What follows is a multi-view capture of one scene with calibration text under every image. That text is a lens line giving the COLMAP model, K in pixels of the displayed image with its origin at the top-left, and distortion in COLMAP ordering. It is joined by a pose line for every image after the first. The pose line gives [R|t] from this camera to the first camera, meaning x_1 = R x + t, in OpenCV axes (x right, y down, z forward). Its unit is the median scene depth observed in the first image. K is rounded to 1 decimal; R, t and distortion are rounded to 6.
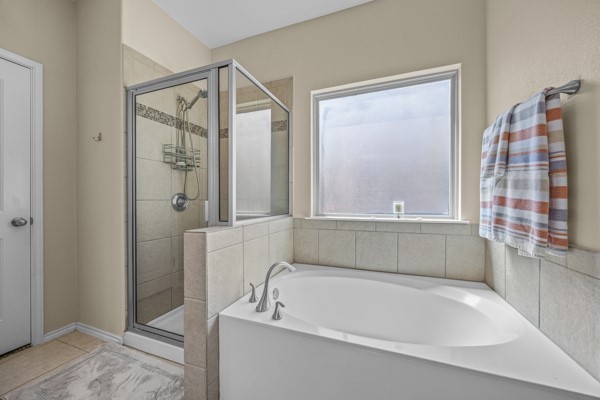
lens RADIAL K [[231.9, 0, 298.9], [0, 231.9, 201.4], [0, 0, 1]] dist [0.003089, 0.000065]
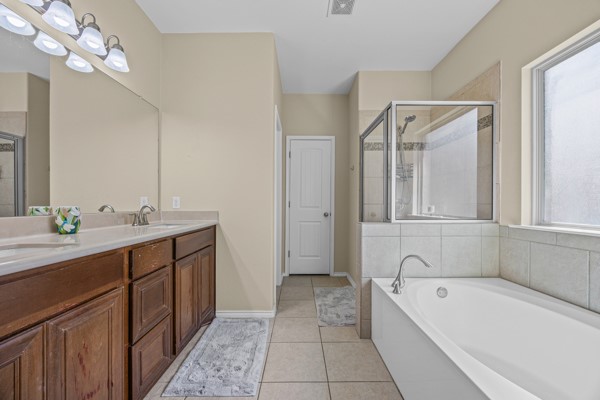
lens RADIAL K [[231.9, 0, 300.8], [0, 231.9, 203.2], [0, 0, 1]] dist [0.003089, 0.000065]
pose [[0.375571, -0.004336, -0.926784, 0.508426], [-0.007743, 0.999939, -0.007816, 0.002937], [0.926761, 0.010111, 0.375514, -0.002881]]
